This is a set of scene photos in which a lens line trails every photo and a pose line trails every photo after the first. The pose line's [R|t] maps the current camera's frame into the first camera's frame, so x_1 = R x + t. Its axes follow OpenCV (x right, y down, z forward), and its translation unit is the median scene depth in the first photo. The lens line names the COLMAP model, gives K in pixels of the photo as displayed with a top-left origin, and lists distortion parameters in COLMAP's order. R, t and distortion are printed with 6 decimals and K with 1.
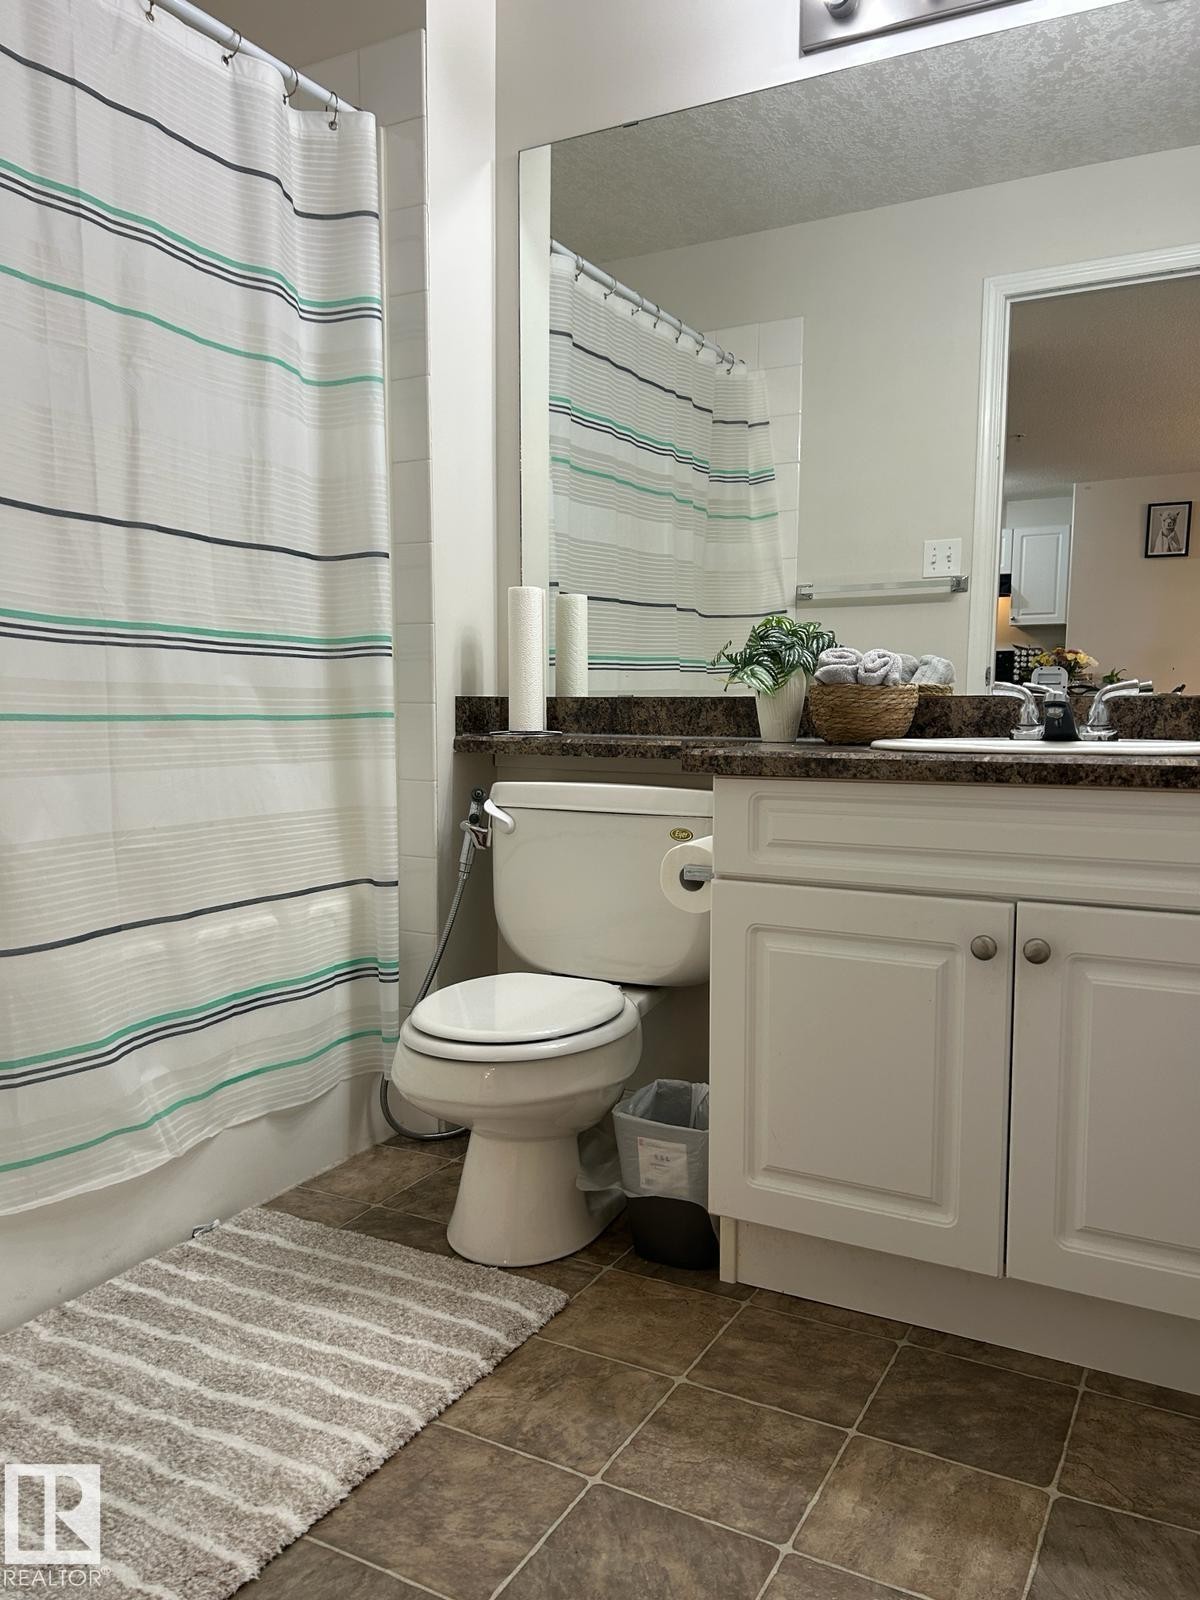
lens RADIAL K [[1203.3, 0, 600.0], [0, 1203.3, 800.0], [0, 0, 1]] dist [-0.006210, -0.006803]
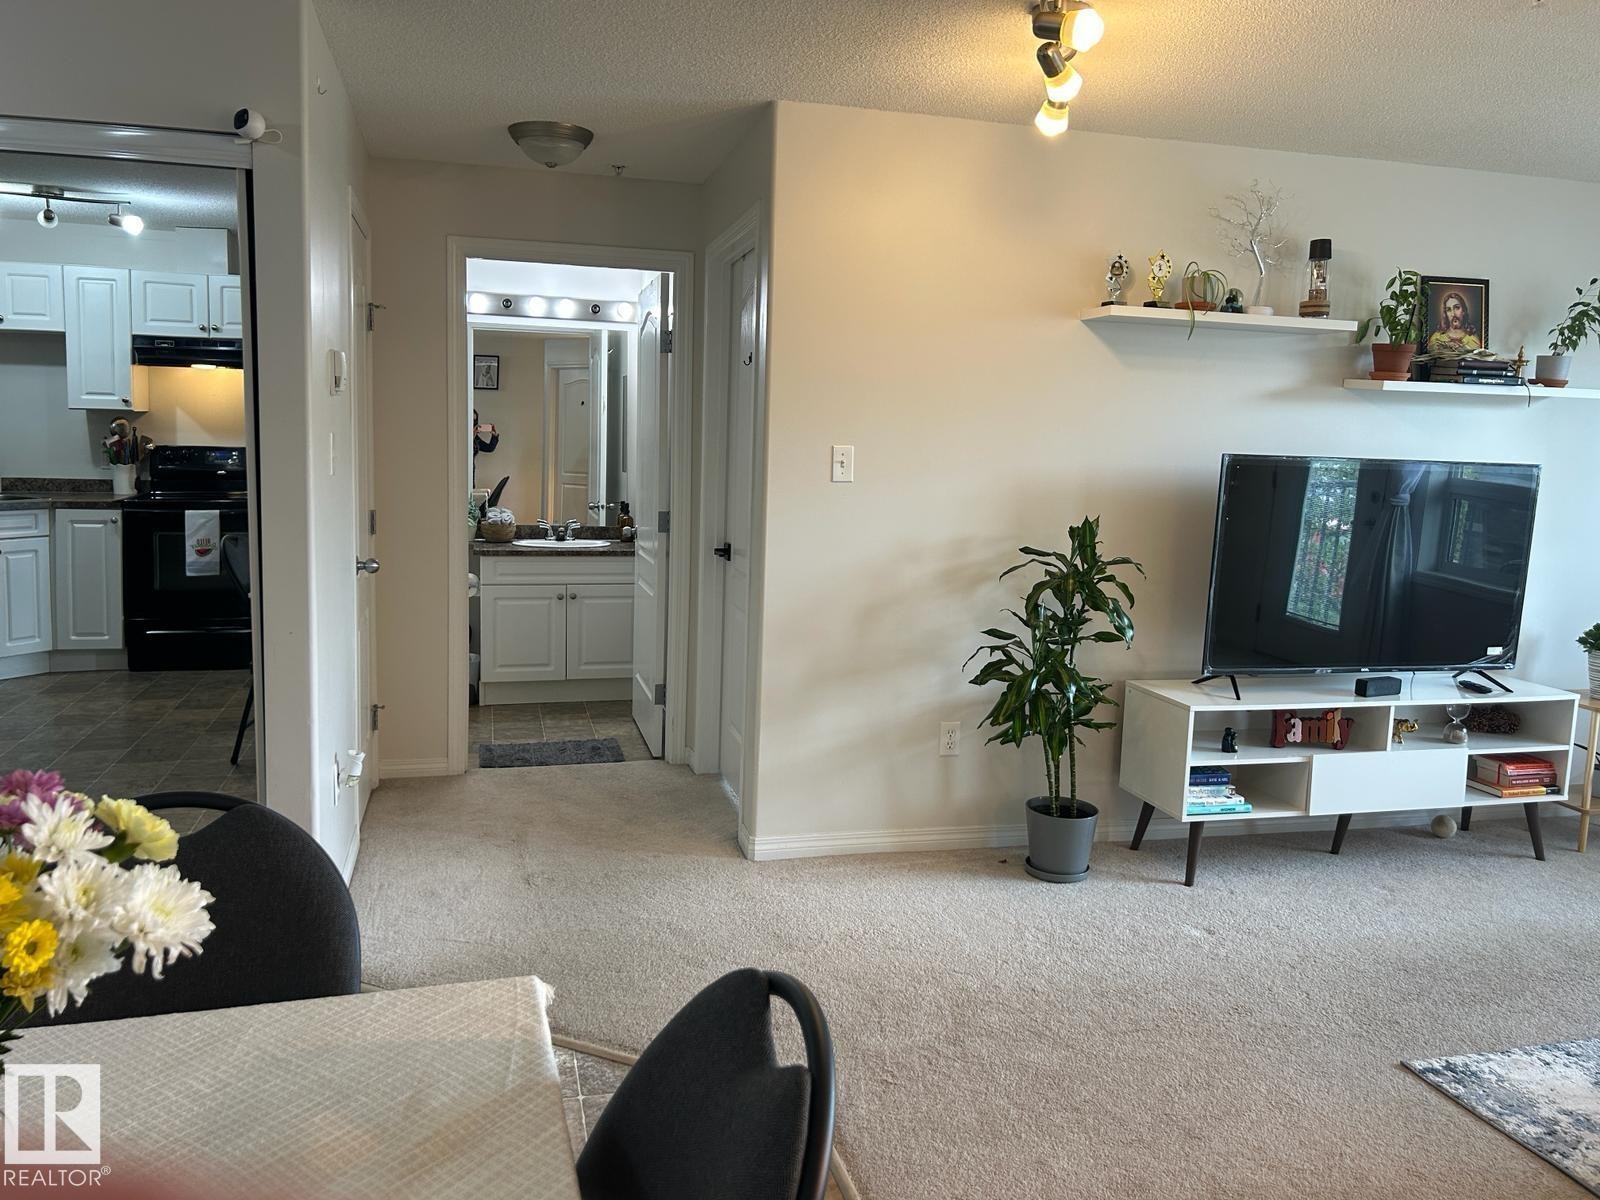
lens RADIAL K [[1203.3, 0, 800.0], [0, 1203.3, 600.0], [0, 0, 1]] dist [-0.006210, -0.006803]
pose [[0.730838, -0.059989, 0.679910, -1.600972], [0.029655, 0.997980, 0.056176, -0.059324], [-0.681906, -0.020893, 0.731141, -2.173598]]
